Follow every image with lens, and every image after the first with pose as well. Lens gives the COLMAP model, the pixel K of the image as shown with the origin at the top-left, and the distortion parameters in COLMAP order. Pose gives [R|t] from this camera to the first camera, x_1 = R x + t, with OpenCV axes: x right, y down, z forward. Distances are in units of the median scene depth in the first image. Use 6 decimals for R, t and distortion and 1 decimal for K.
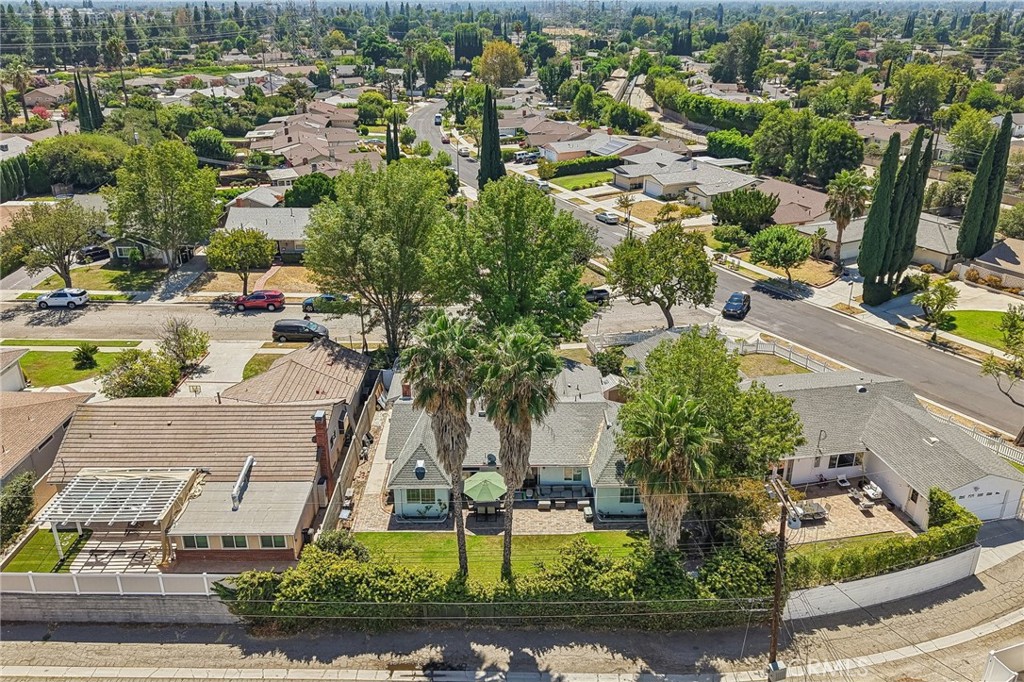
lens RADIAL K [[802.0, 0, 516.4], [0, 802.0, 342.3], [0, 0, 1]] dist [0.028562, -0.032527]
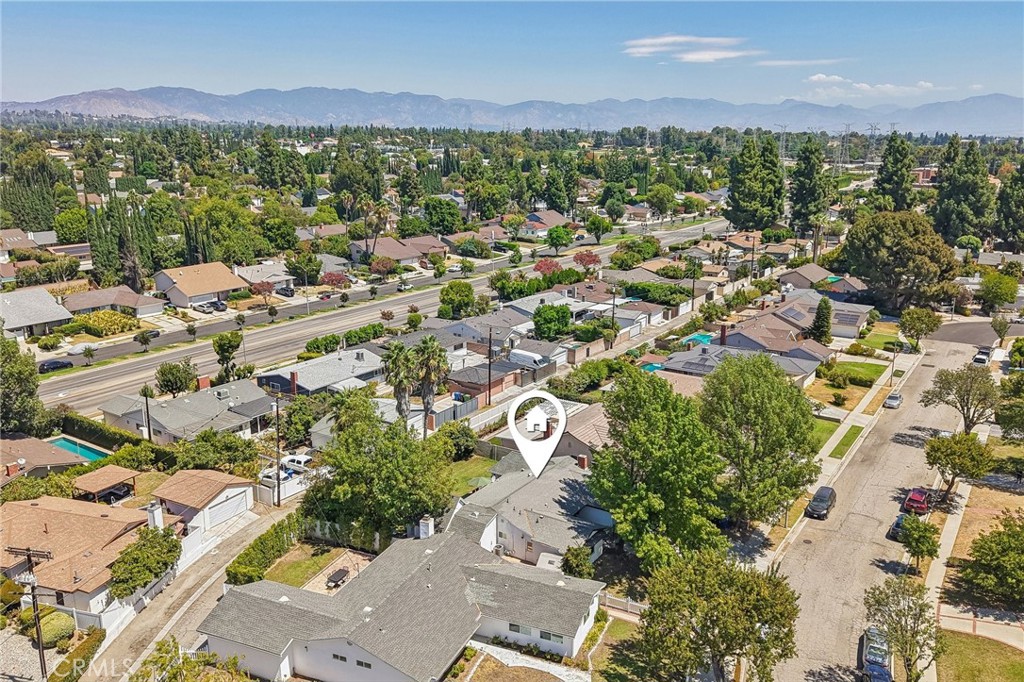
lens RADIAL K [[802.0, 0, 515.9], [0, 802.0, 344.6], [0, 0, 1]] dist [0.028562, -0.032527]
pose [[-0.550190, 0.206130, -0.809198, 0.723464], [-0.328639, 0.837398, 0.436761, -0.483644], [0.767651, 0.506236, -0.392986, 0.916337]]
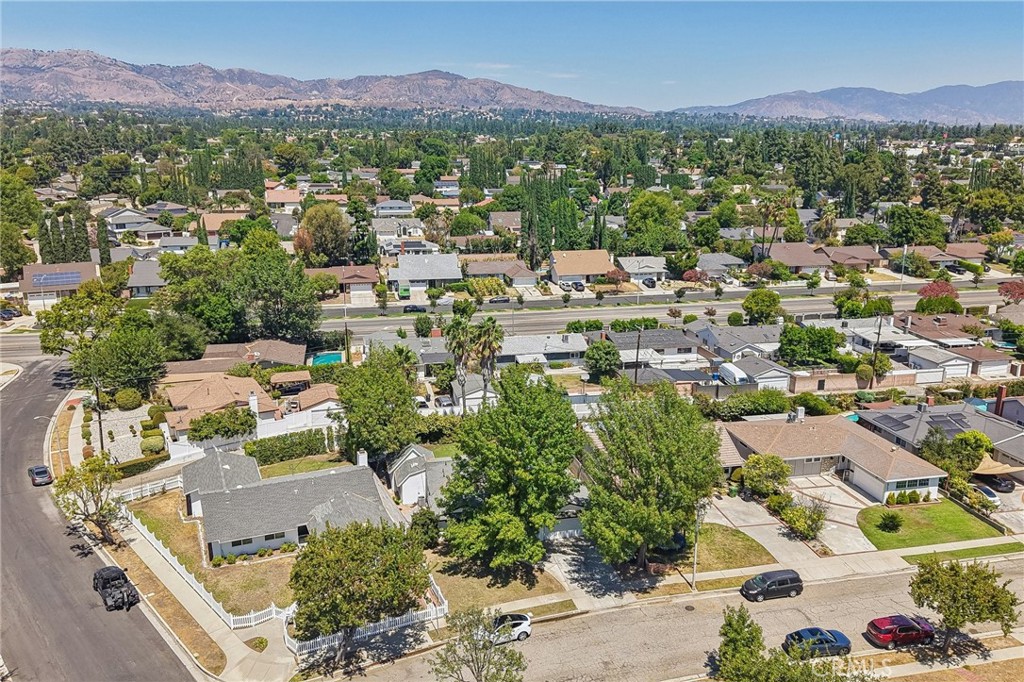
lens RADIAL K [[802.0, 0, 519.0], [0, 802.0, 343.1], [0, 0, 1]] dist [0.028562, -0.032527]
pose [[-0.974634, 0.051534, -0.217791, 0.174721], [-0.091620, 0.795978, 0.598352, -0.673051], [0.204192, 0.603128, -0.771065, 1.342486]]
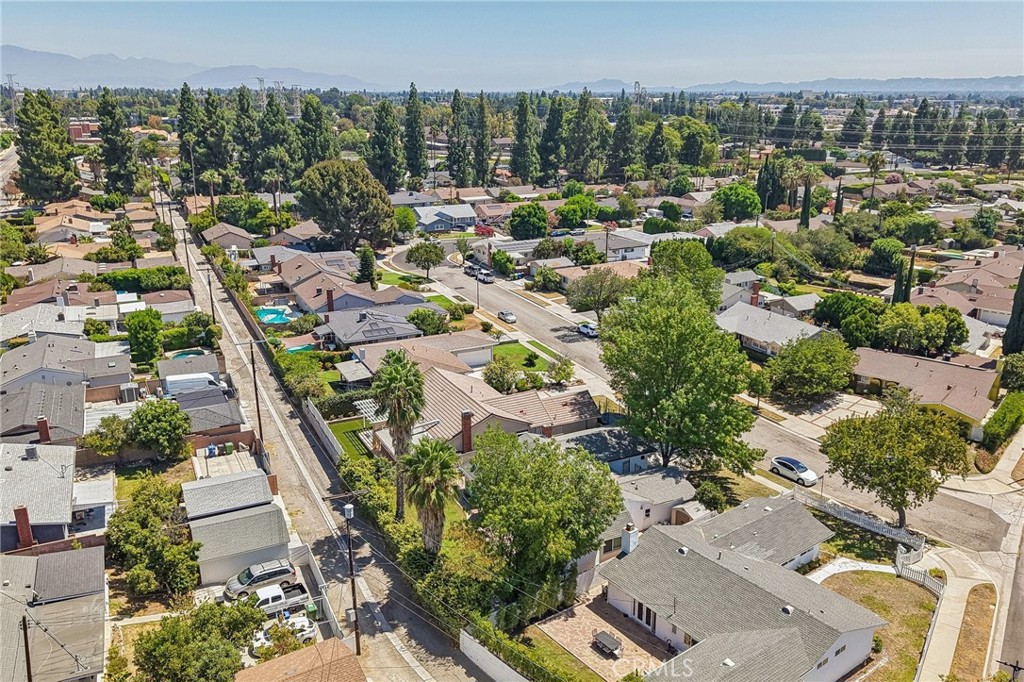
lens RADIAL K [[802.0, 0, 516.2], [0, 802.0, 345.9], [0, 0, 1]] dist [0.028562, -0.032527]
pose [[0.444237, 0.268272, -0.854801, 0.671344], [-0.347545, 0.931002, 0.111569, -0.146514], [0.825752, 0.247519, 0.506822, 0.137121]]
